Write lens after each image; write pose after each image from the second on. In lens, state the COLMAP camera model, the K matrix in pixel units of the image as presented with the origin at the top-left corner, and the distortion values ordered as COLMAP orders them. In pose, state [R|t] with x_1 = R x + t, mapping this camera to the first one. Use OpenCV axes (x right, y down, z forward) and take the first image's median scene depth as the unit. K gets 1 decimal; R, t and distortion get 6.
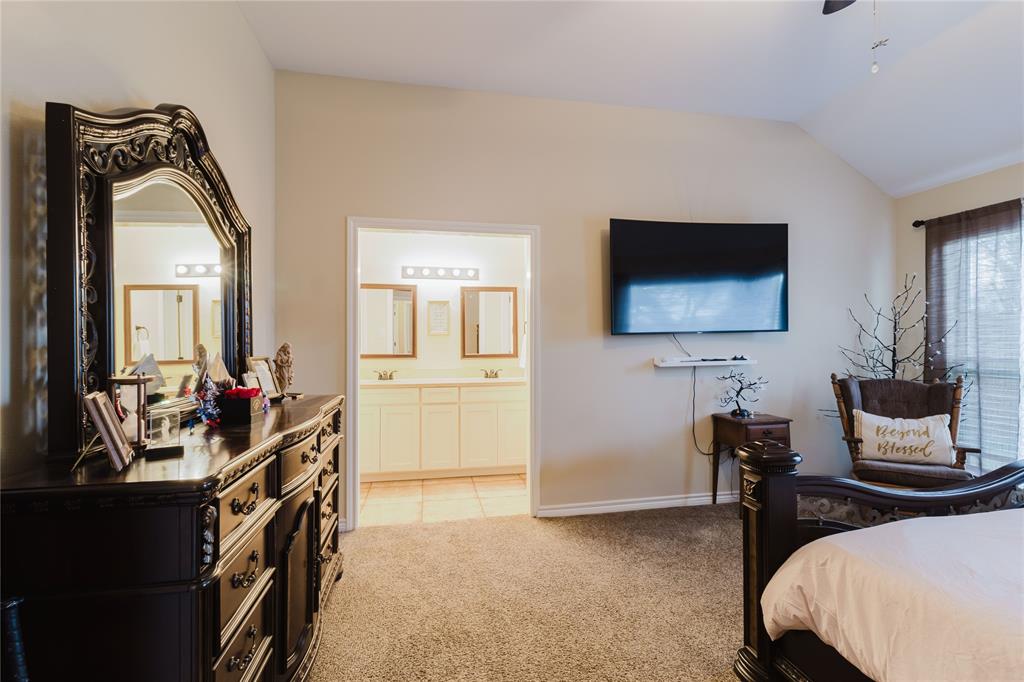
lens RADIAL K [[474.0, 0, 518.5], [0, 474.0, 341.1], [0, 0, 1]] dist [0.001508, 0.000109]
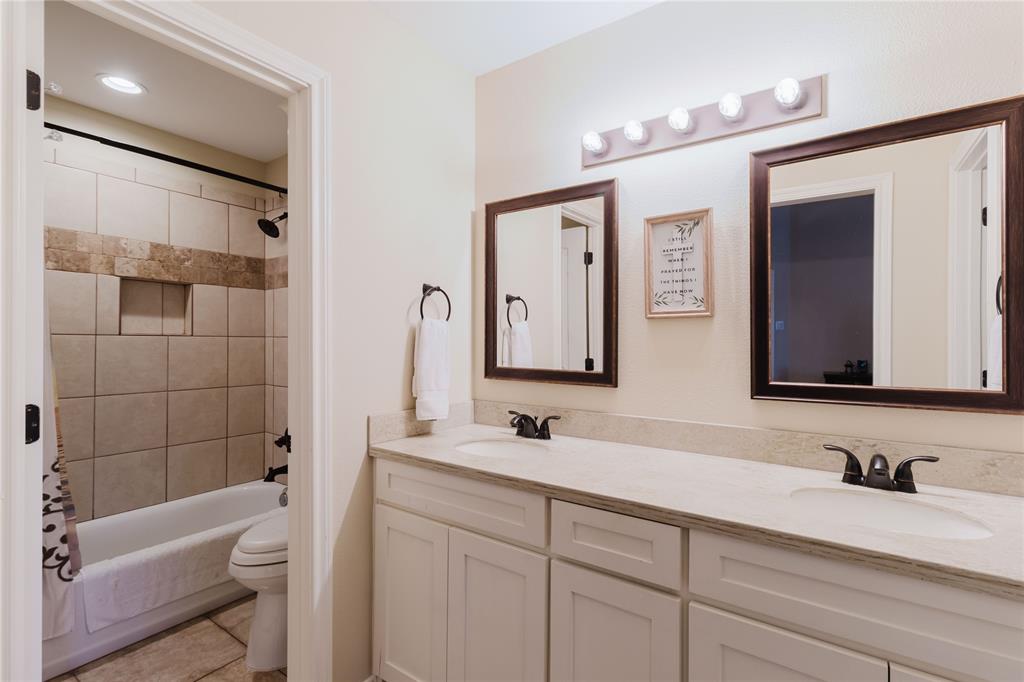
lens RADIAL K [[464.5, 0, 512.0], [0, 464.5, 341.0], [0, 0, 1]] dist [-0.000681, 0.000162]
pose [[0.697616, 0.009955, -0.716403, -0.017627], [-0.004718, 0.999946, 0.009301, 0.000400], [0.716456, -0.003108, 0.697625, 0.696369]]
